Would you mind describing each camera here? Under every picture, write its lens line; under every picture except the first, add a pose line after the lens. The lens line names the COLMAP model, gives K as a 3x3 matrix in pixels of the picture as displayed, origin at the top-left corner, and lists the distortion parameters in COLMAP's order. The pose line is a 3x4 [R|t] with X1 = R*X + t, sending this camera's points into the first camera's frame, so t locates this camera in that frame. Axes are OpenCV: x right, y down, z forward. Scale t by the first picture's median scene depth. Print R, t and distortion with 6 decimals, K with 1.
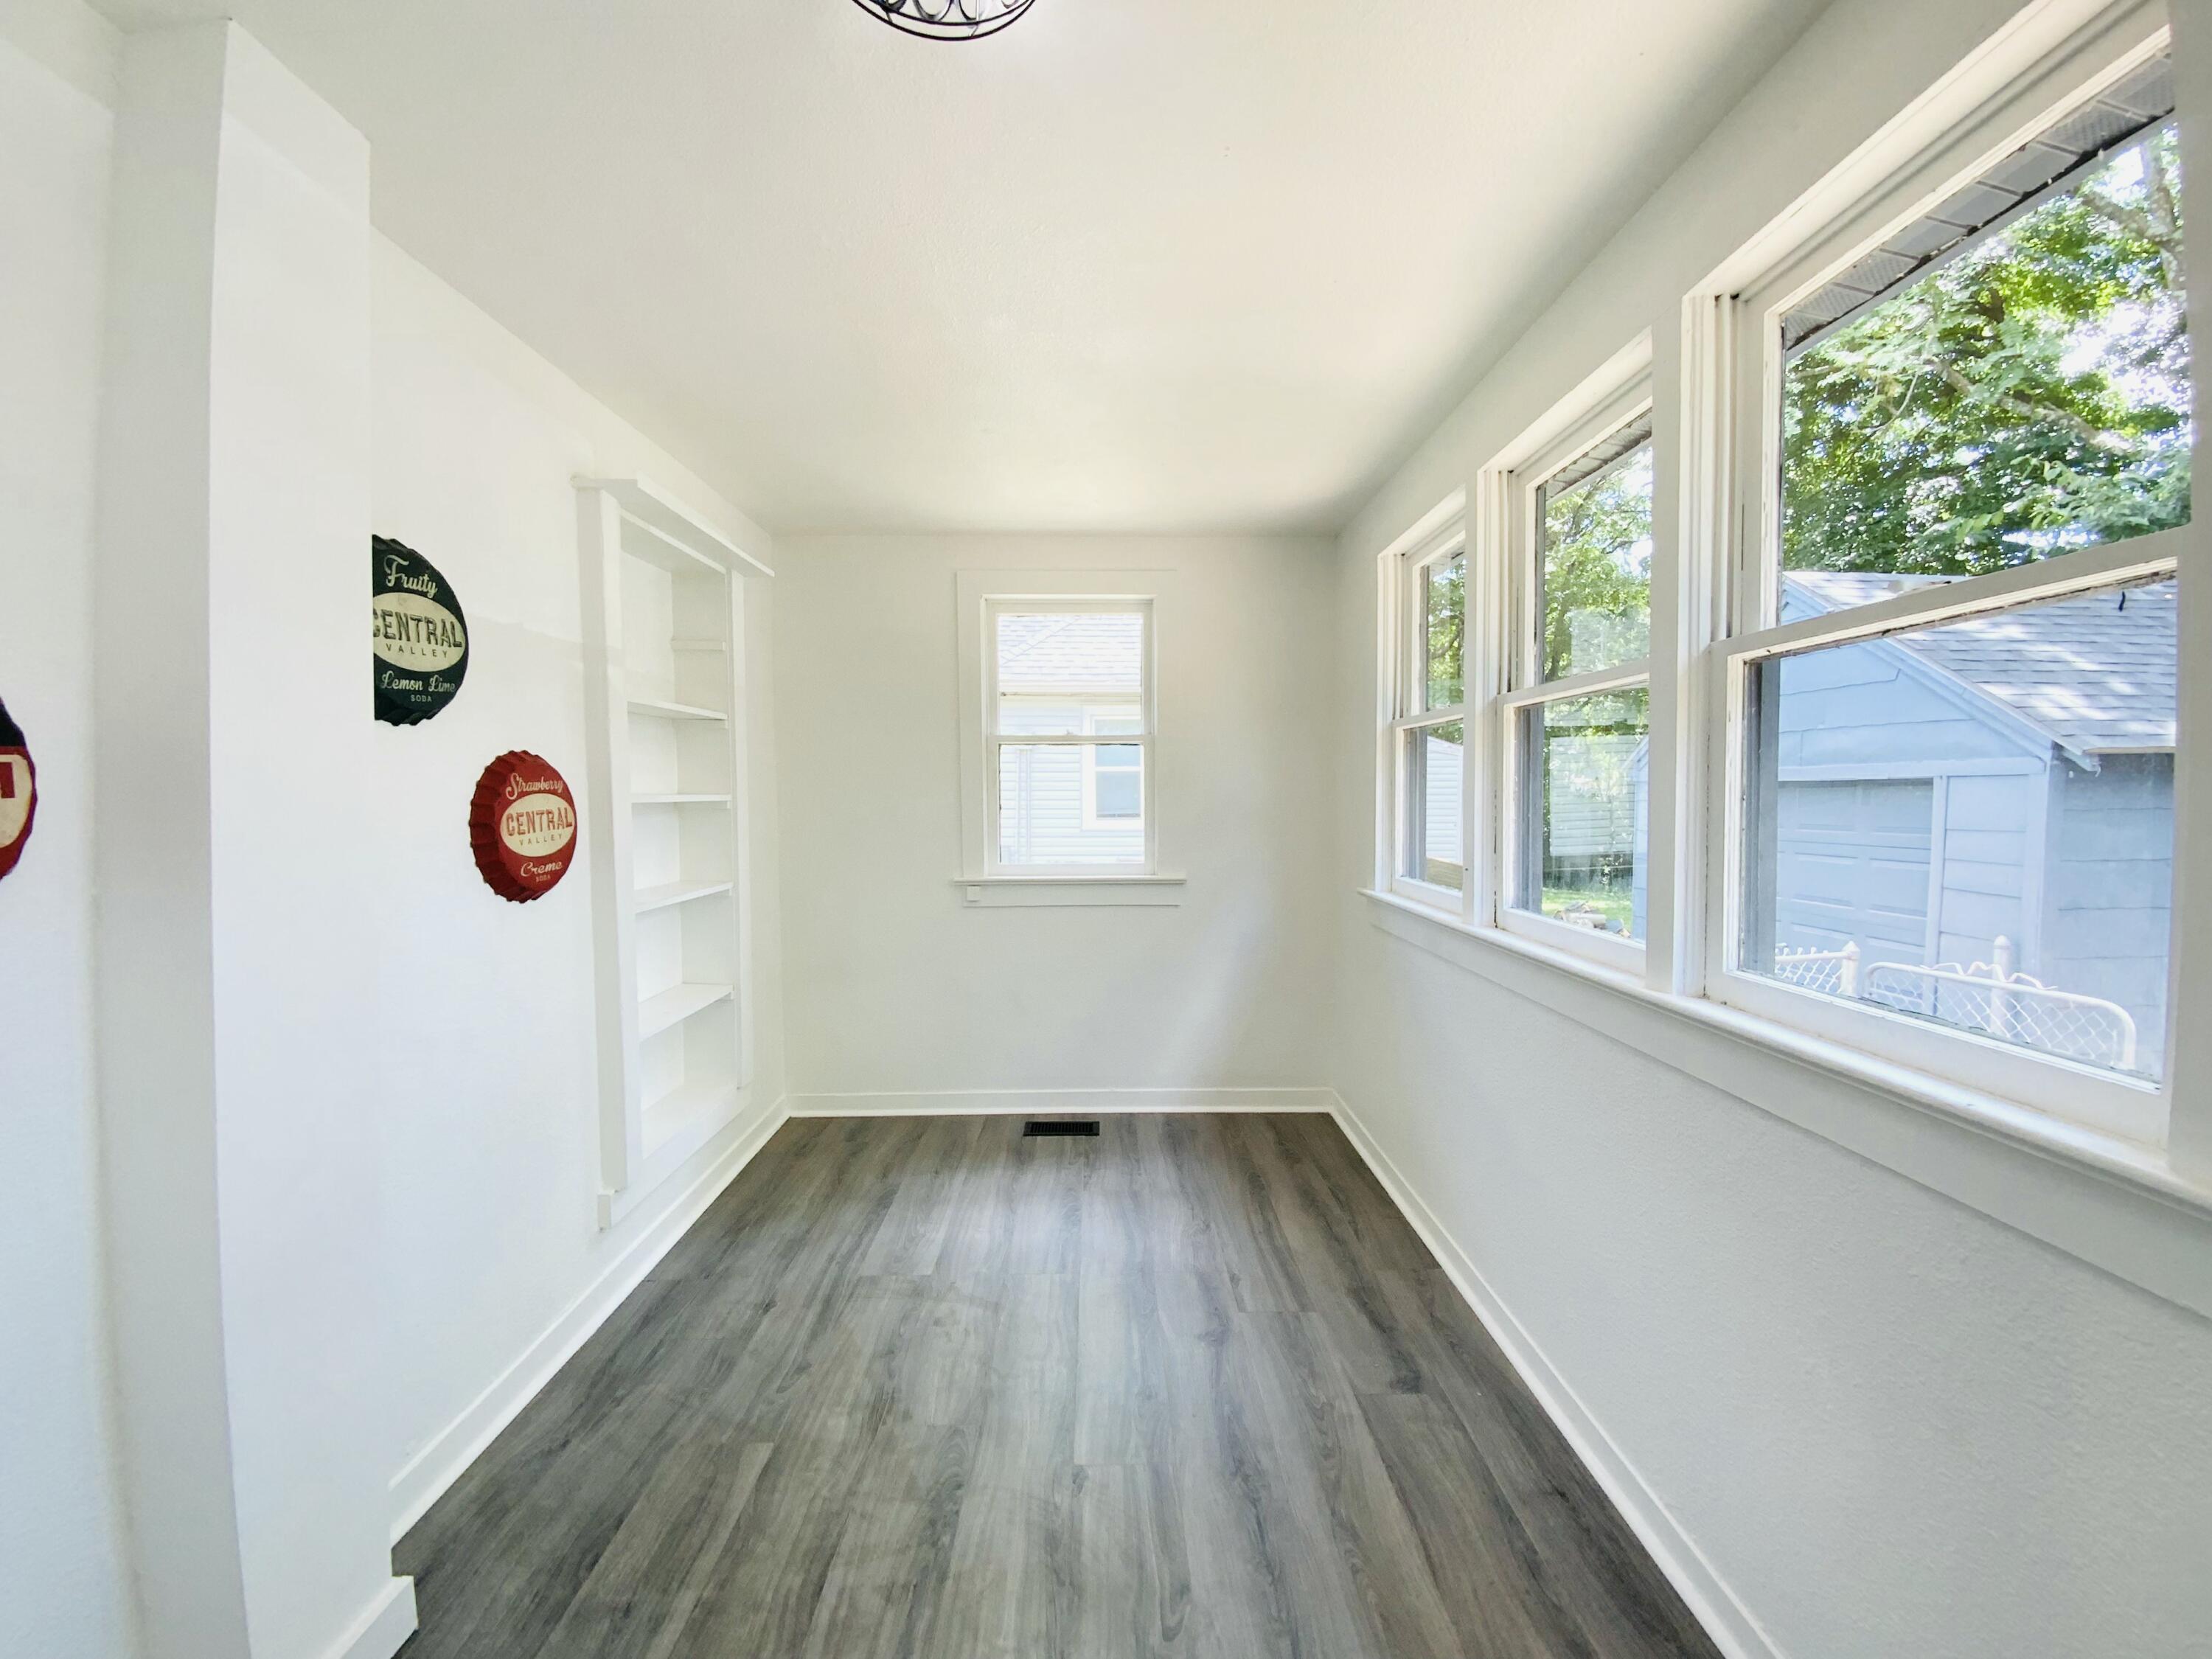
lens RADIAL K [[884.4, 0, 1106.0], [0, 884.4, 829.5], [0, 0, 1]] dist [0.029569, -0.022163]
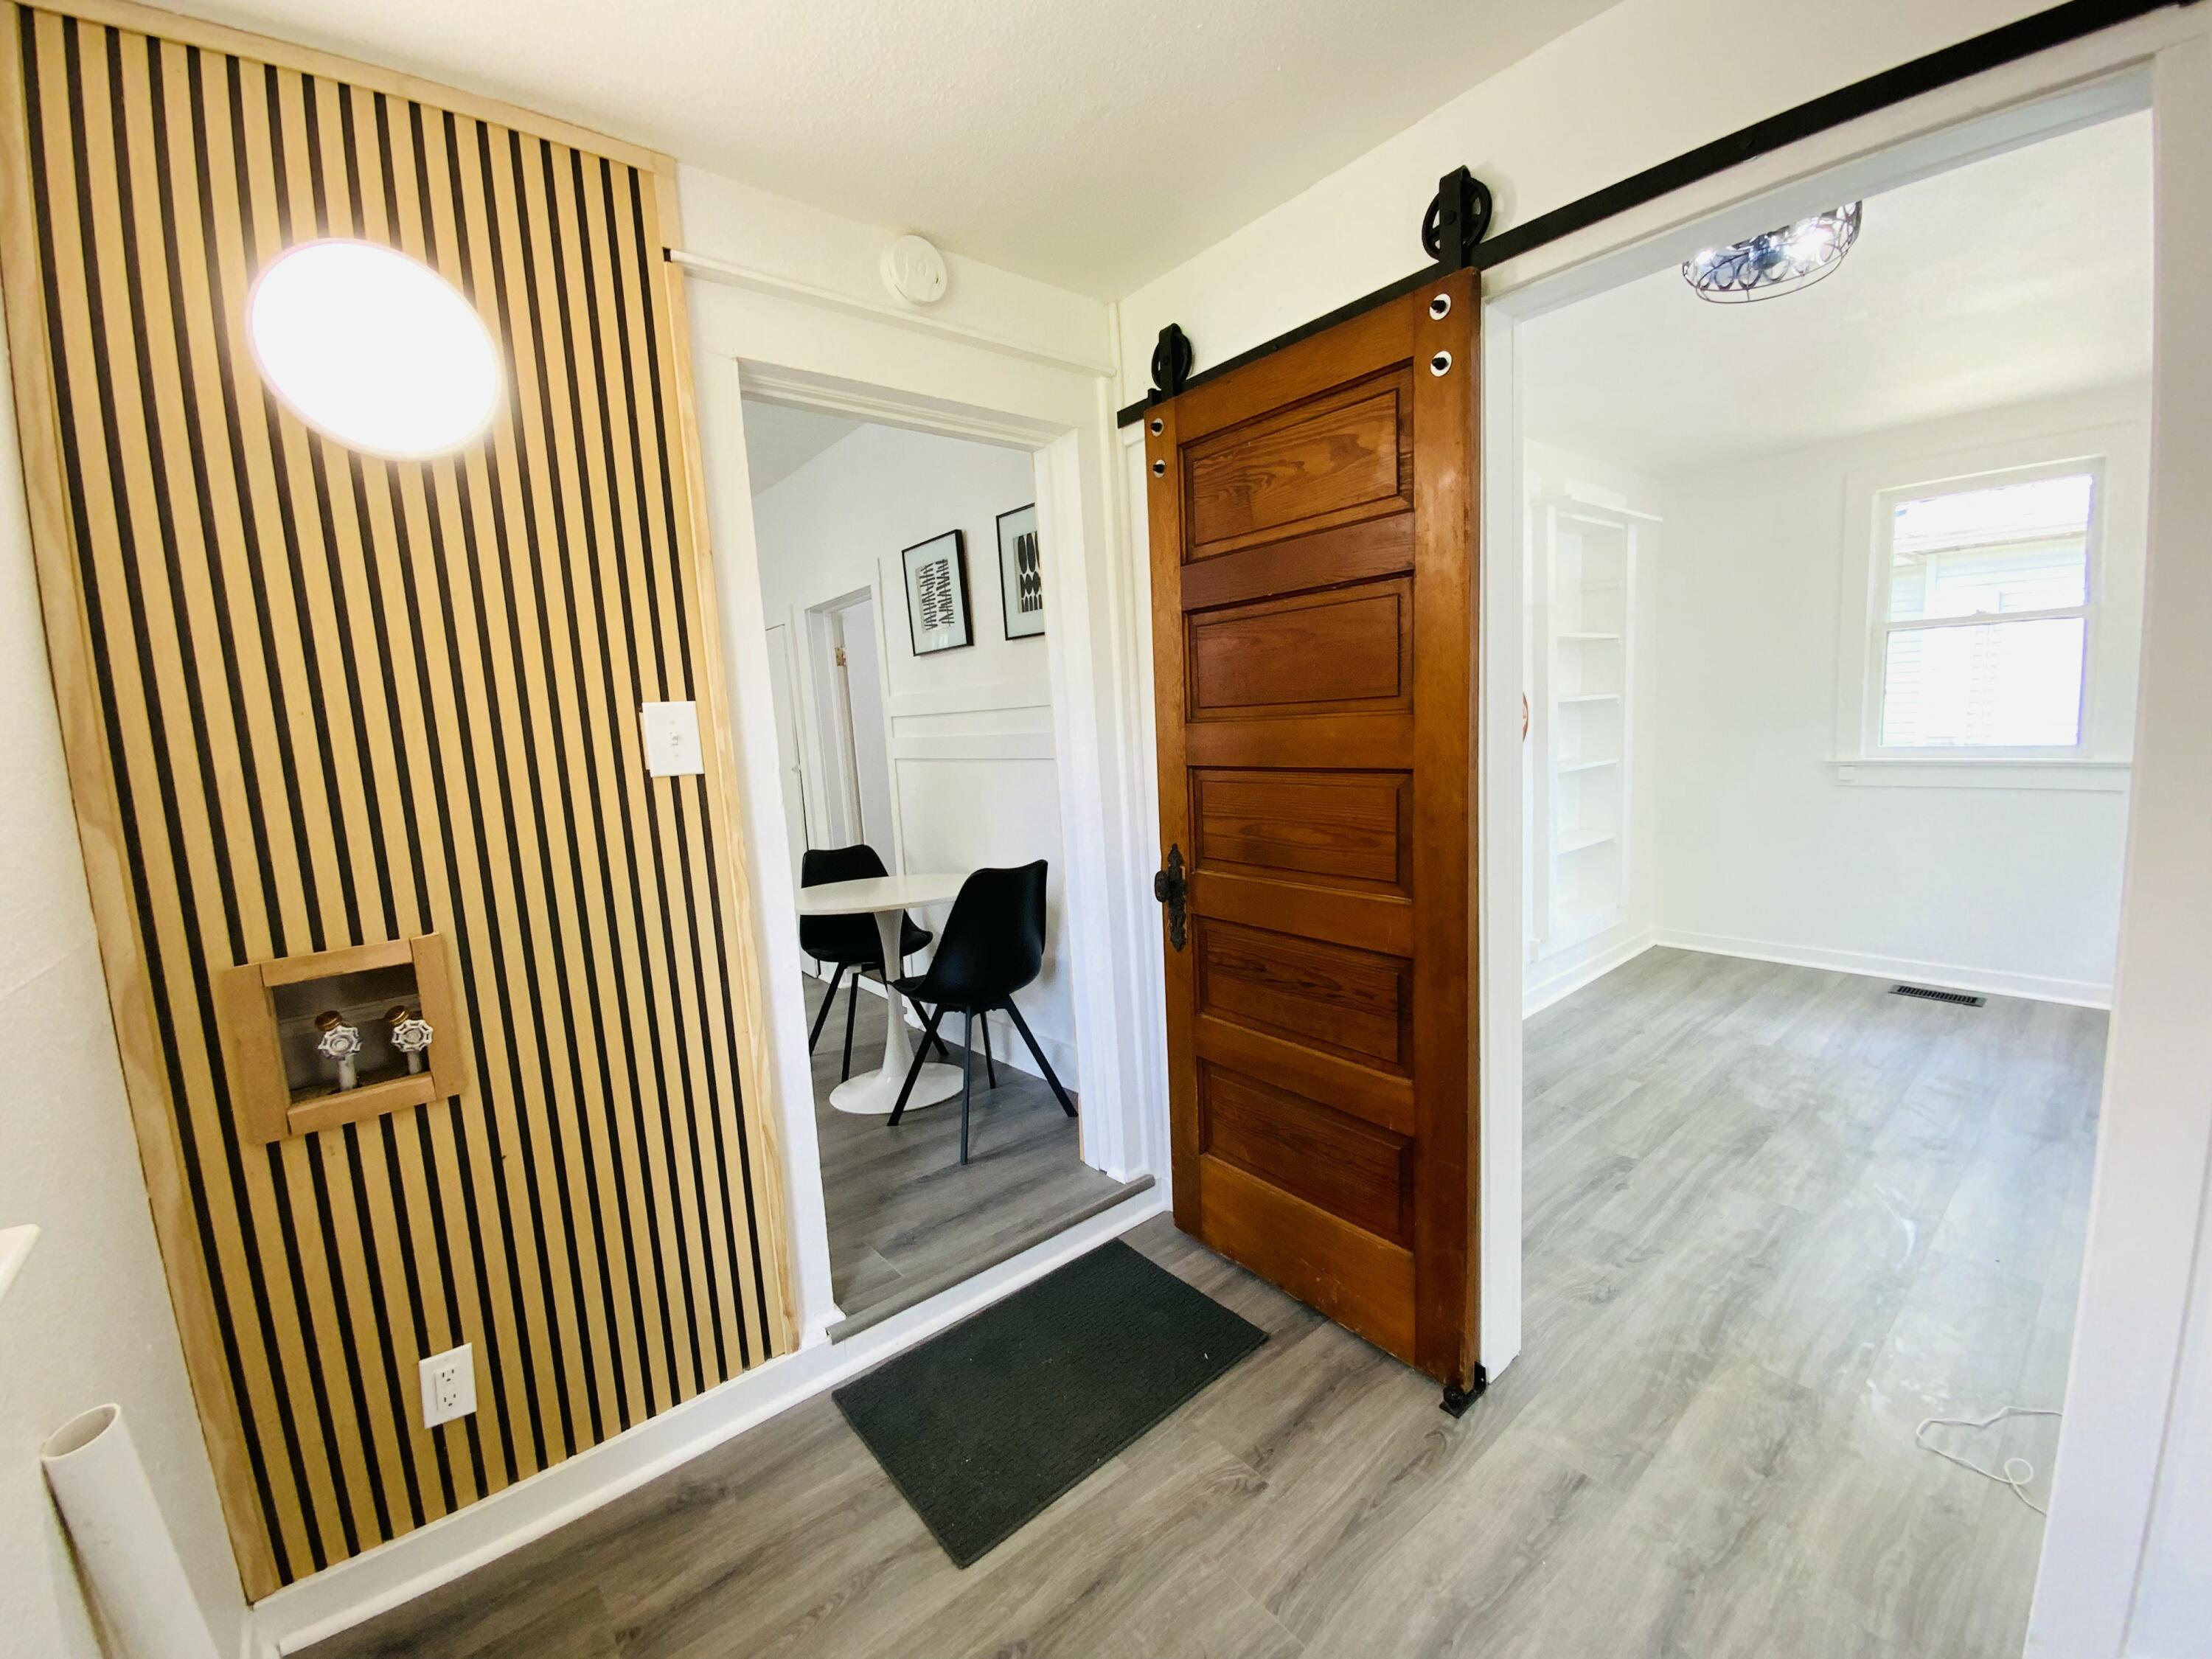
lens RADIAL K [[909.4, 0, 1117.3], [0, 909.4, 841.8], [0, 0, 1]] dist [-0.002439, -0.000430]
pose [[0.638824, 0.070278, -0.766137, 0.147444], [0.020363, 0.993926, 0.108152, 0.017244], [0.769084, -0.084691, 0.633512, -0.433539]]
